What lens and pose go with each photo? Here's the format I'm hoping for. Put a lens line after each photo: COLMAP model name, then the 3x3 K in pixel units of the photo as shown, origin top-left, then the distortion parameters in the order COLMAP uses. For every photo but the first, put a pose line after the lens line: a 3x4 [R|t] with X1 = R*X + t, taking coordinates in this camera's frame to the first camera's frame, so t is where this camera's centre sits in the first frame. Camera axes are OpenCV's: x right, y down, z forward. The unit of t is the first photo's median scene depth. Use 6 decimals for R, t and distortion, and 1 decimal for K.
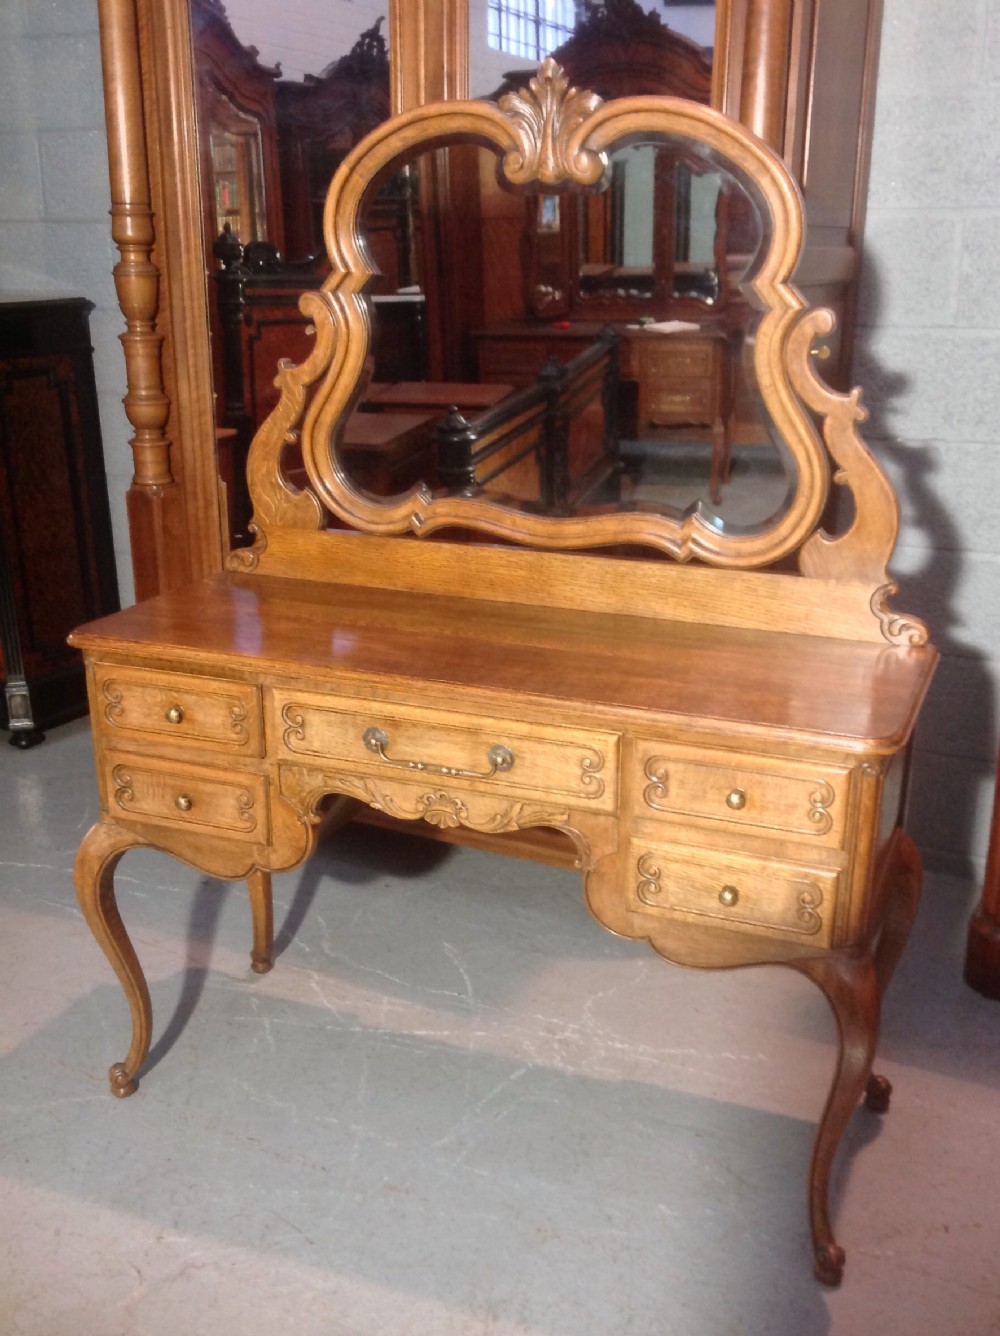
lens RADIAL K [[1385.1, 0, 548.3], [0, 1385.1, 724.1], [0, 0, 1]] dist [0.058932, 0.000000]
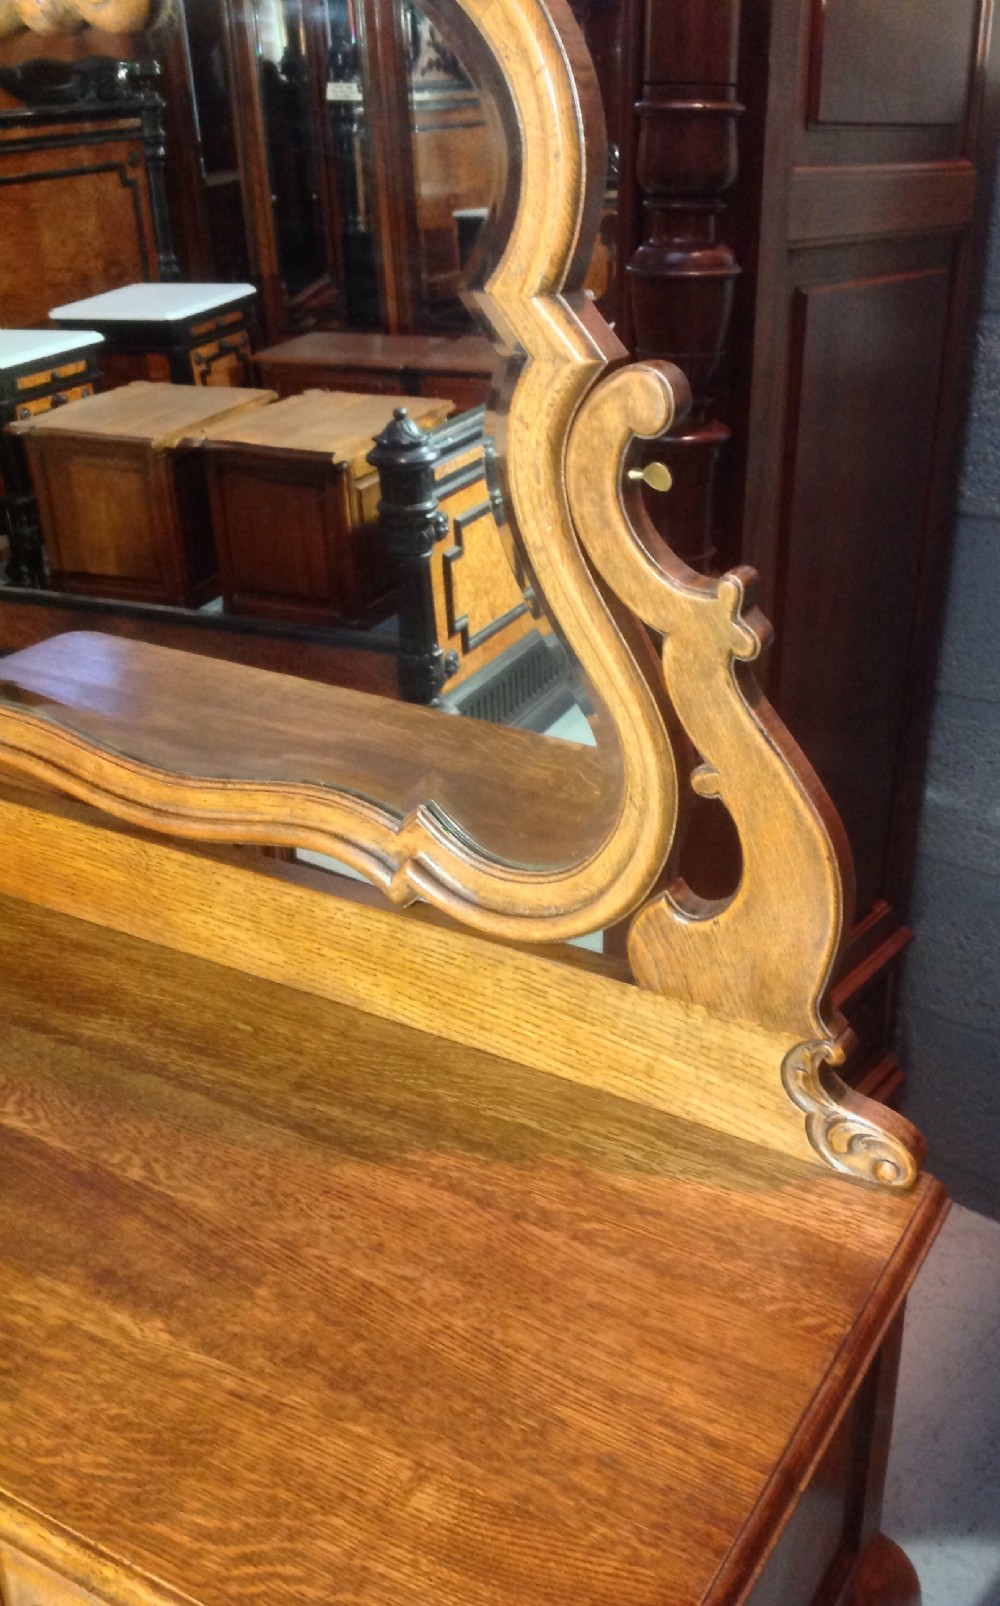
lens RADIAL K [[1520.2, 0, 590.3], [0, 1520.2, 803.2], [0, 0, 1]] dist [0.073979, 0.000000]
pose [[0.989351, 0.055846, -0.134409, 0.226868], [-0.044800, 0.995471, 0.083846, -0.198288], [0.138482, -0.076931, 0.987372, 0.537620]]
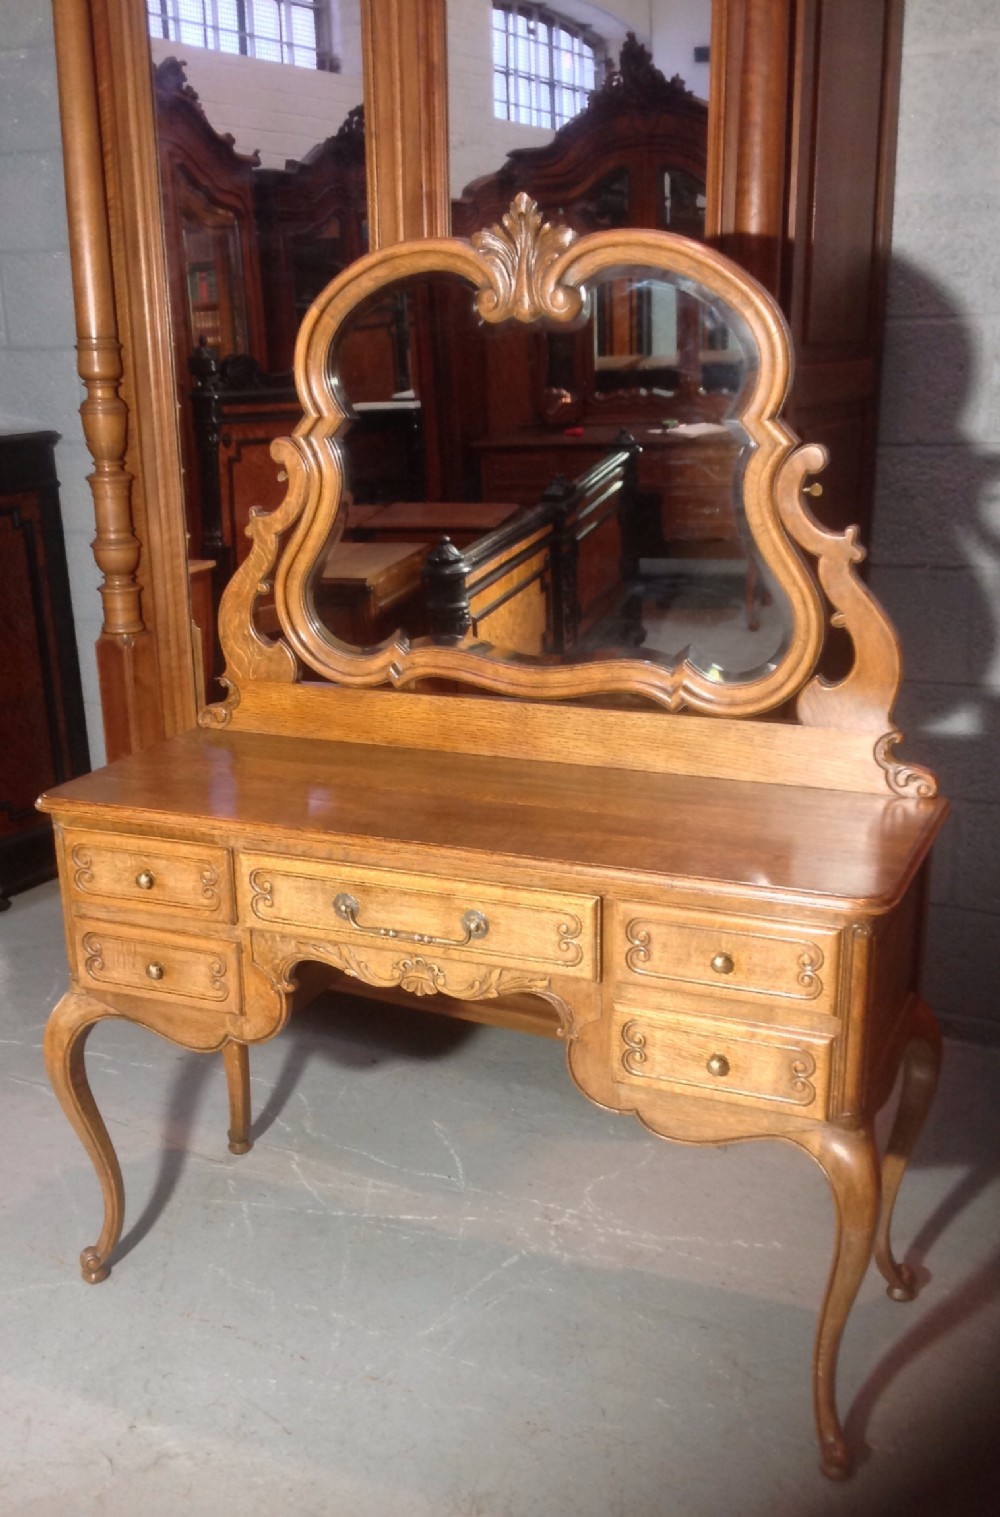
lens RADIAL K [[1616.6, 0, 468.5], [0, 1616.6, 846.2], [0, 0, 1]] dist [0.090890, 0.000000]
pose [[0.997513, -0.012992, -0.069268, 0.033637], [0.011557, 0.999711, -0.021076, -0.003850], [0.069522, 0.020224, 0.997375, -0.107429]]
